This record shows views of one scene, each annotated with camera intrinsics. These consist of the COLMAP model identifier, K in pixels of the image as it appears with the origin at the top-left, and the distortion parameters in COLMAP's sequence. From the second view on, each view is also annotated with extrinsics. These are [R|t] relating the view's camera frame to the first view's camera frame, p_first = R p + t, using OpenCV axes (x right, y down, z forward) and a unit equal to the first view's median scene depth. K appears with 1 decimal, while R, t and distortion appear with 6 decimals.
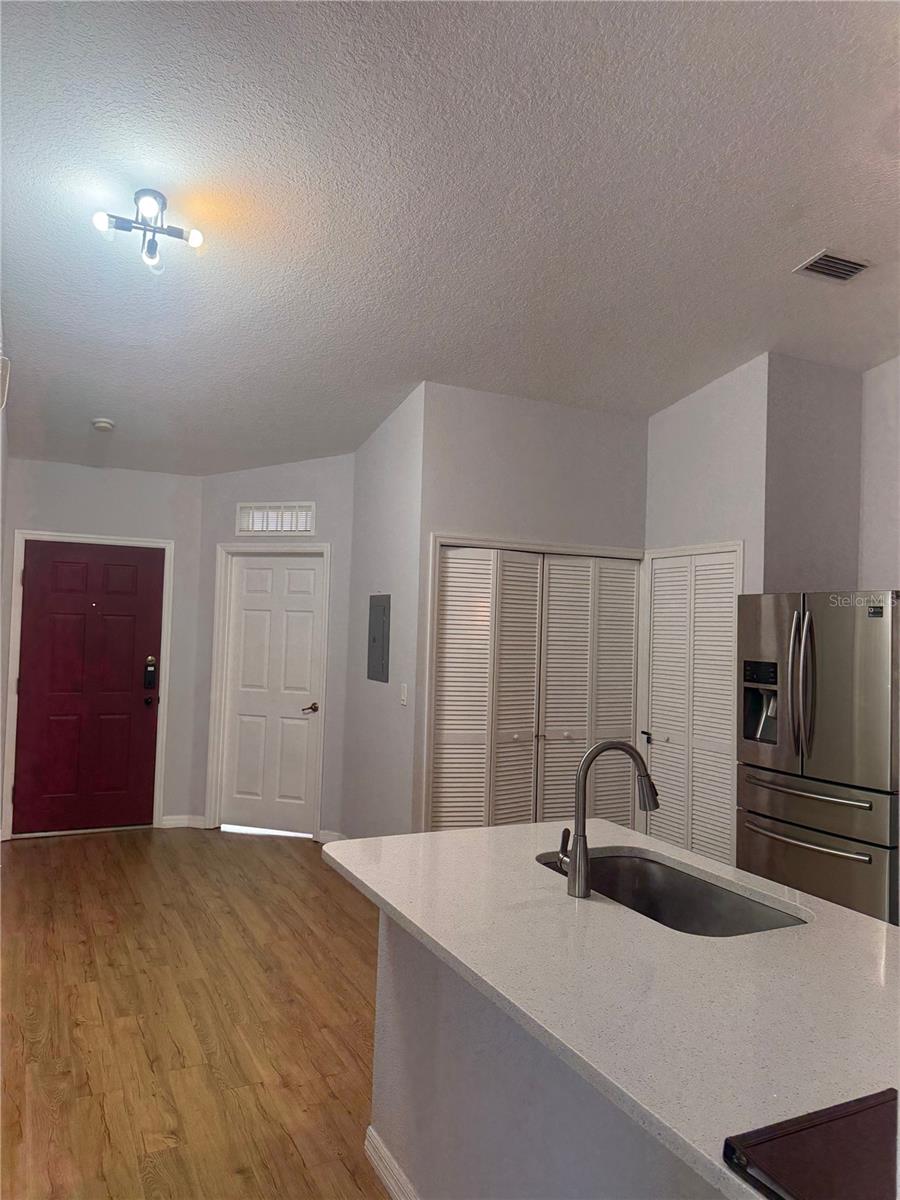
lens RADIAL K [[841.2, 0, 447.3], [0, 841.2, 604.5], [0, 0, 1]] dist [0.036463, -0.035480]
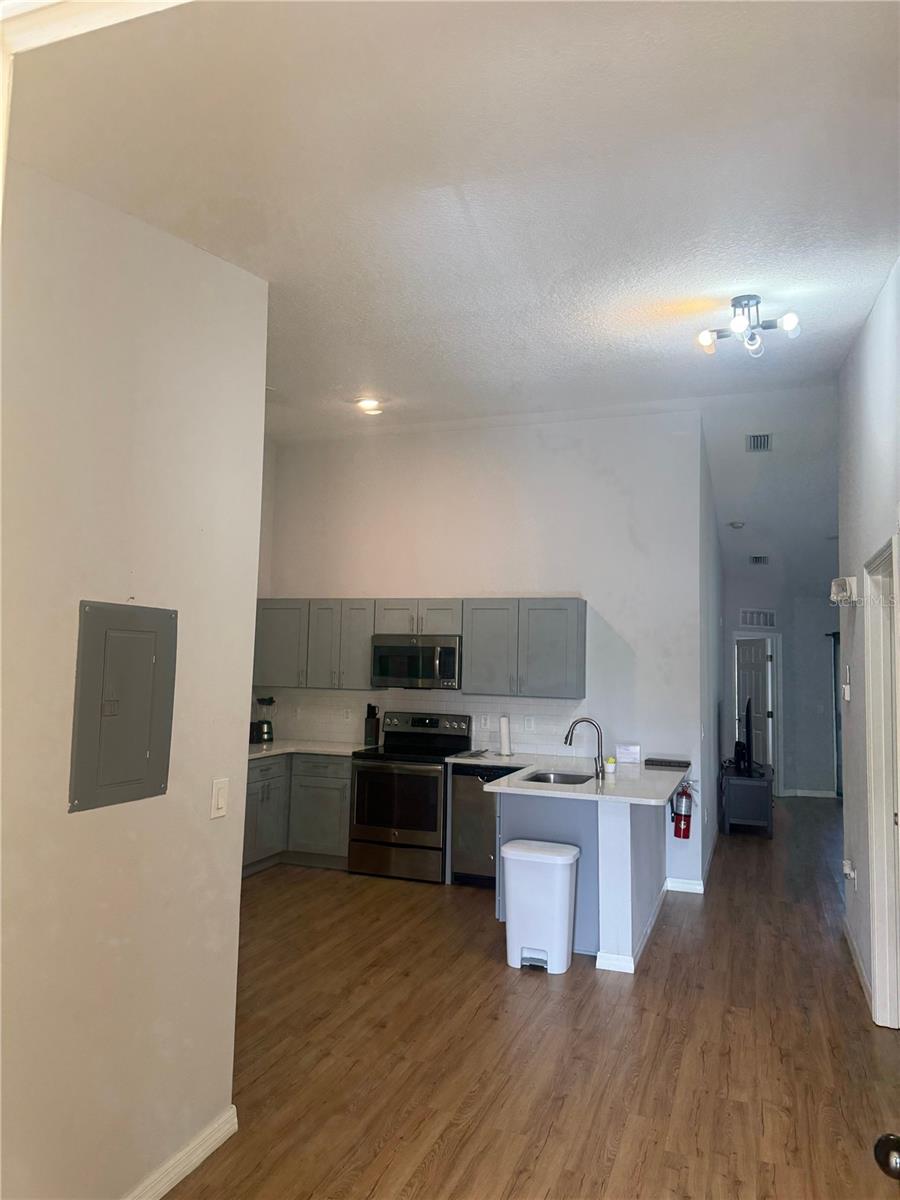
lens RADIAL K [[841.2, 0, 447.3], [0, 841.2, 604.5], [0, 0, 1]] dist [0.036463, -0.035480]
pose [[-0.687454, 0.008243, 0.726181, -0.735123], [-0.062700, 0.995528, -0.070657, 0.015274], [-0.723516, -0.094105, -0.683863, 1.674951]]
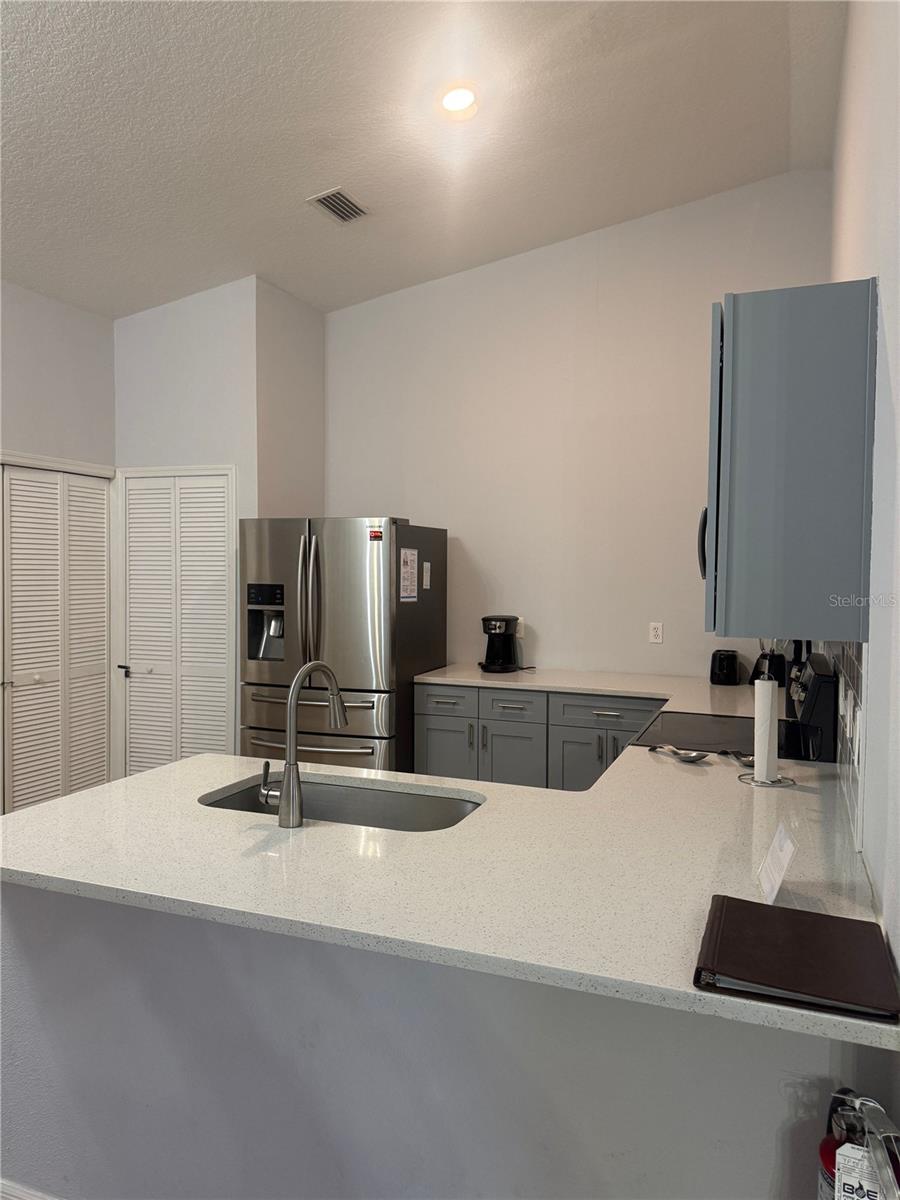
lens RADIAL K [[836.8, 0, 447.9], [0, 836.8, 589.8], [0, 0, 1]] dist [0.226154, -0.365246]
pose [[0.743839, -0.041327, 0.667080, -0.180852], [-0.003389, 0.997840, 0.065597, 0.006709], [-0.668350, -0.051055, 0.742093, 0.092354]]
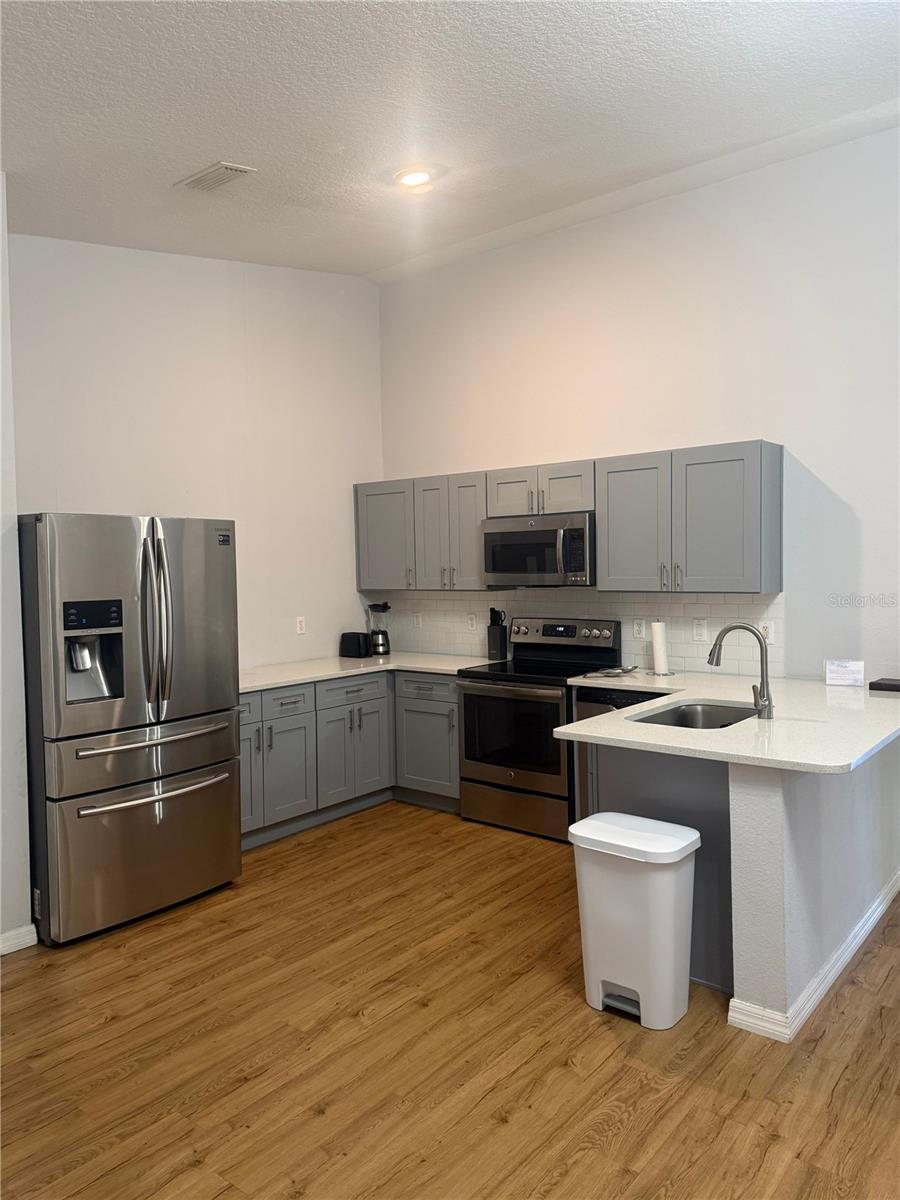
lens RADIAL K [[841.2, 0, 447.3], [0, 841.2, 604.5], [0, 0, 1]] dist [0.036463, -0.035480]
pose [[-0.414638, -0.062704, 0.907824, -0.559299], [-0.017385, 0.997987, 0.060991, 0.020099], [-0.909821, 0.009506, -0.414893, 1.191818]]
